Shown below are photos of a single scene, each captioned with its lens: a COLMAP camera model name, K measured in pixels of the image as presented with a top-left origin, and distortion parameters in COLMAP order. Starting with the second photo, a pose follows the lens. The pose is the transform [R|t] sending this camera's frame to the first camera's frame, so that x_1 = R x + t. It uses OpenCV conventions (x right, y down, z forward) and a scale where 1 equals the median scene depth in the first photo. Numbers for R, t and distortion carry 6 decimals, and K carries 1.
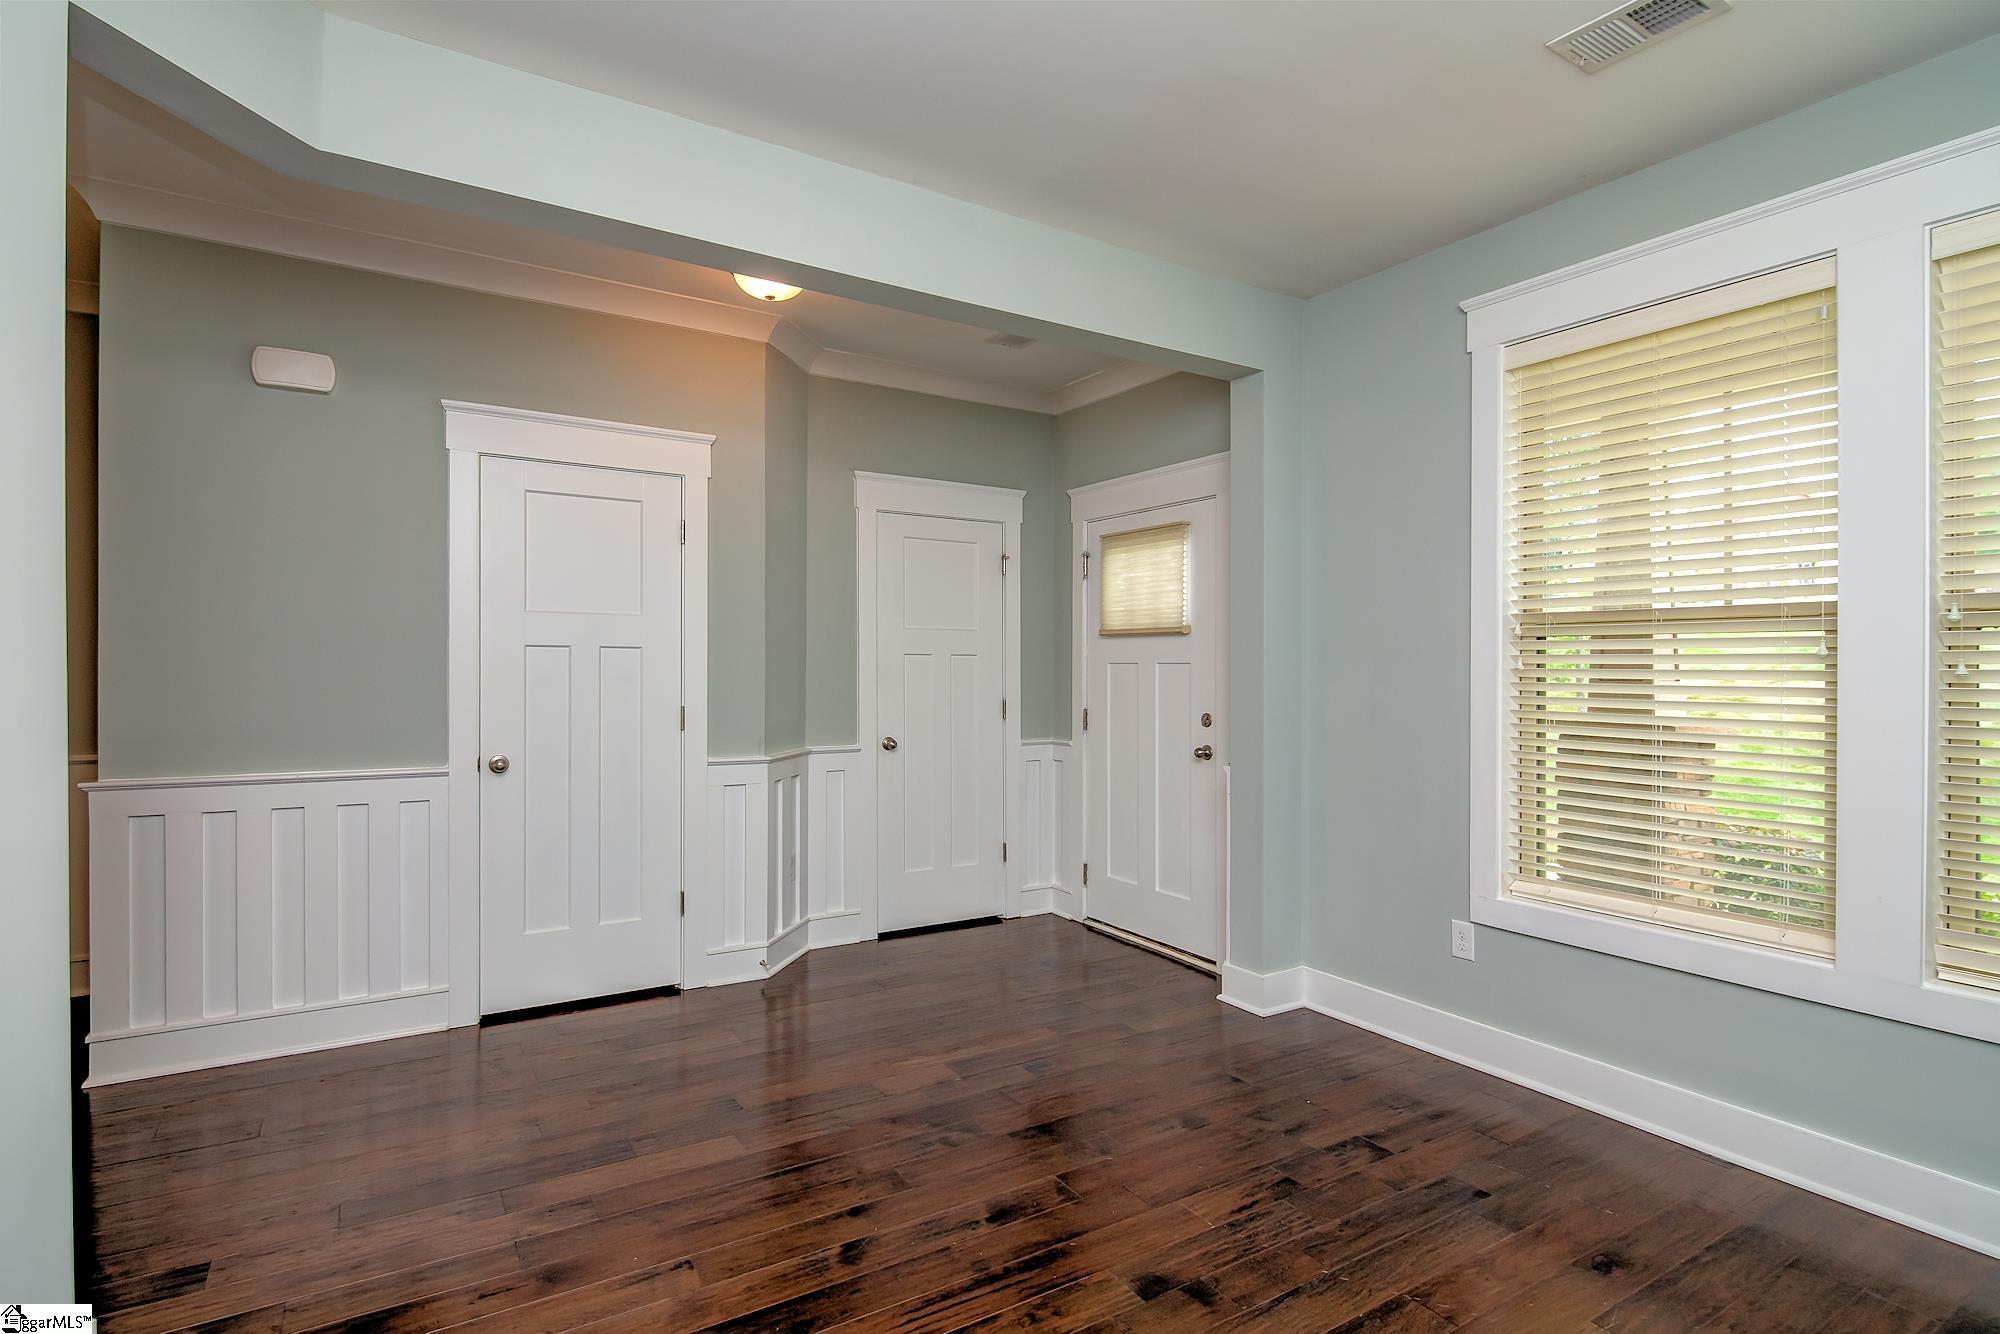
lens RADIAL K [[992.2, 0, 999.7], [0, 992.2, 636.6], [0, 0, 1]] dist [-0.003386, -0.000015]
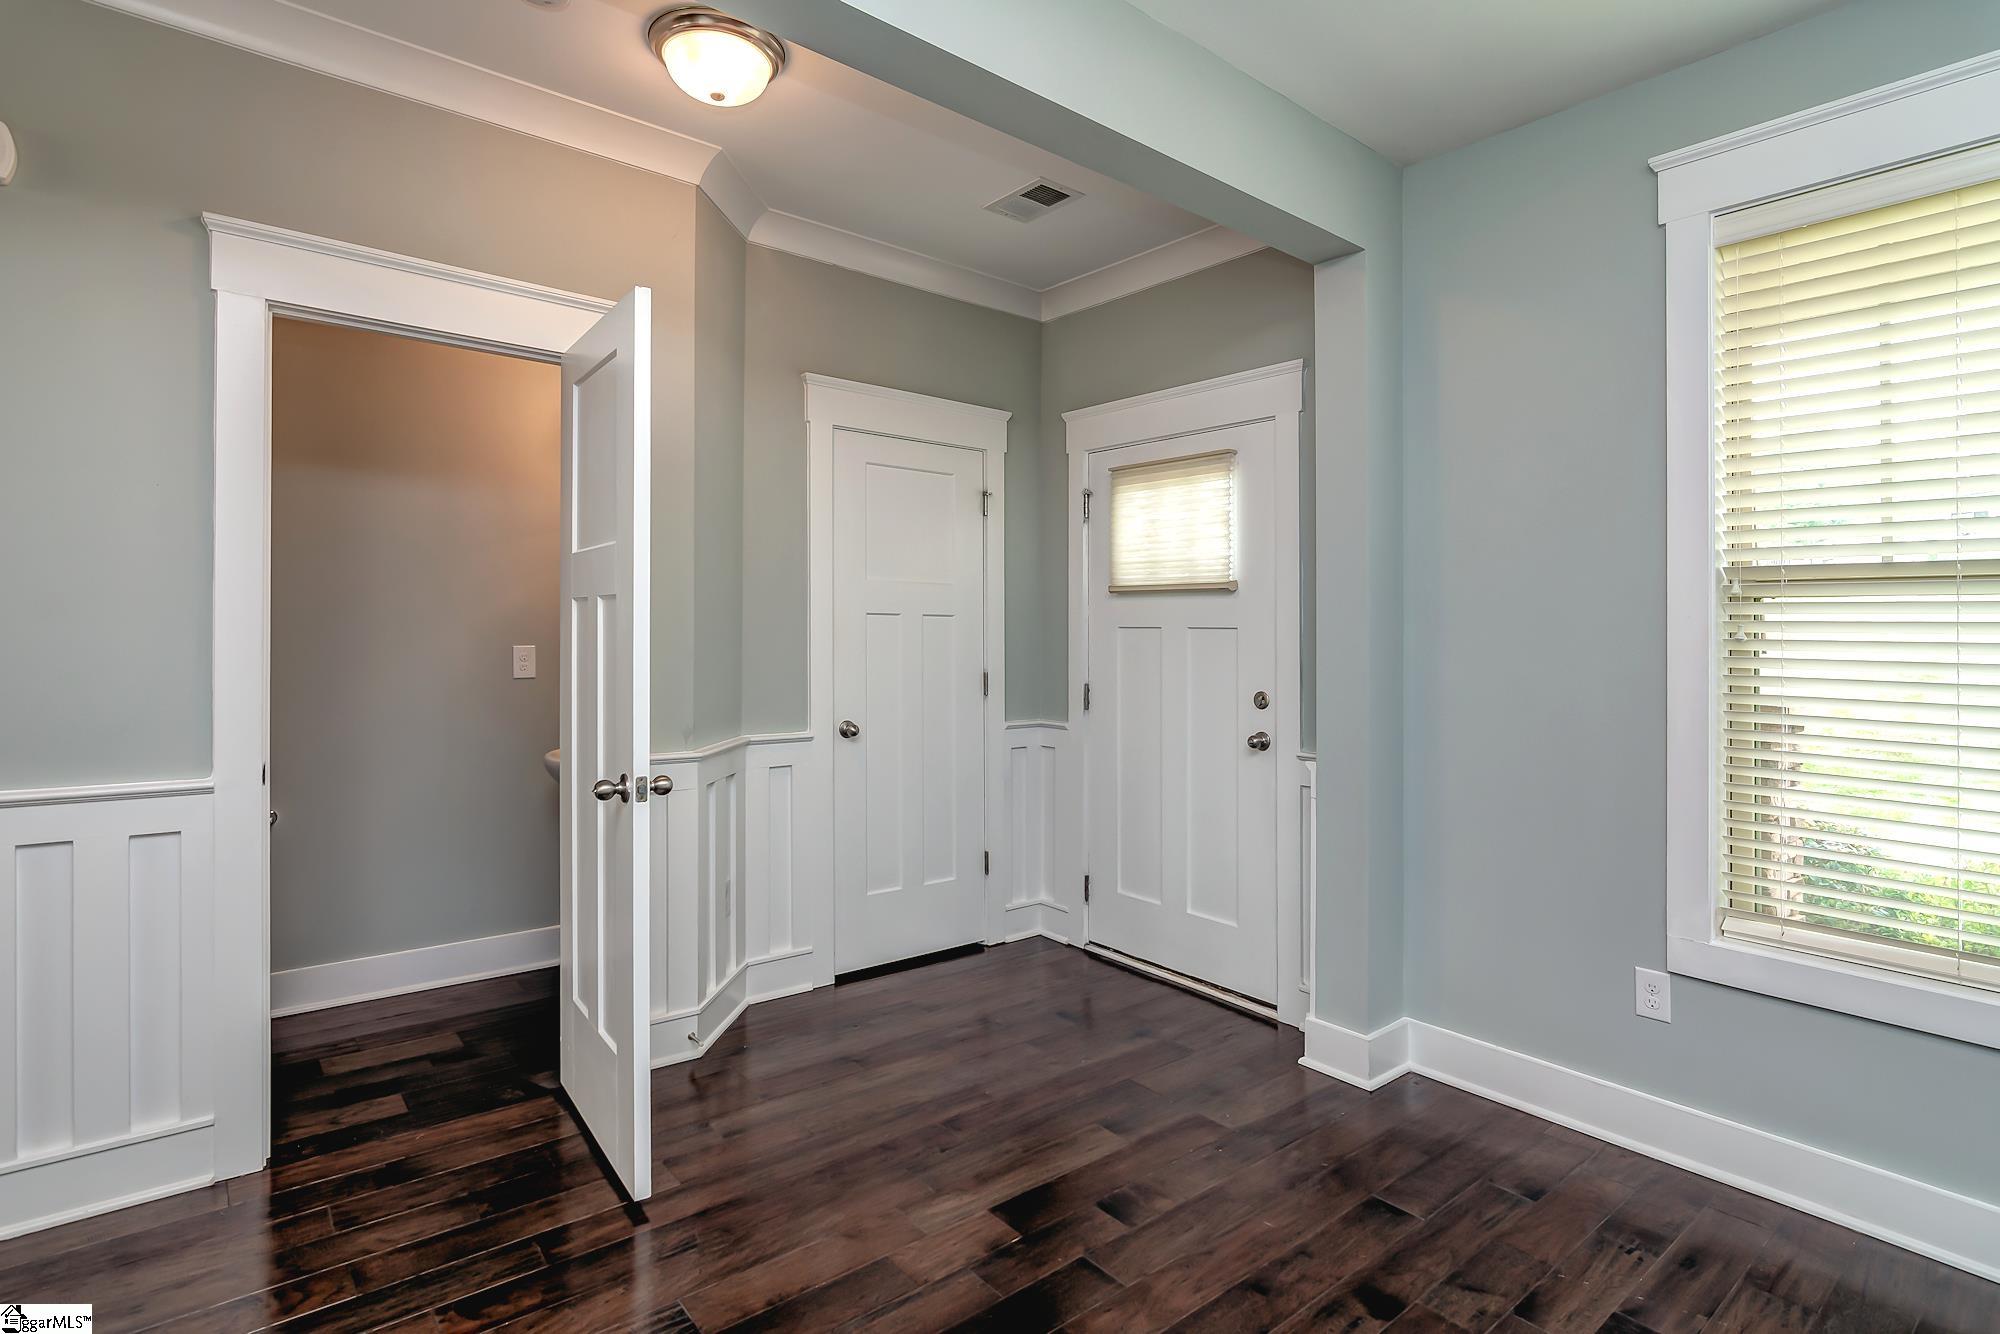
lens RADIAL K [[992.2, 0, 982.9], [0, 992.2, 615.0], [0, 0, 1]] dist [-0.003386, -0.000015]
pose [[0.993125, 0.008902, 0.116716, -0.105864], [-0.010722, 0.999830, 0.014971, 0.006729], [-0.116563, -0.016120, 0.993052, 0.239727]]
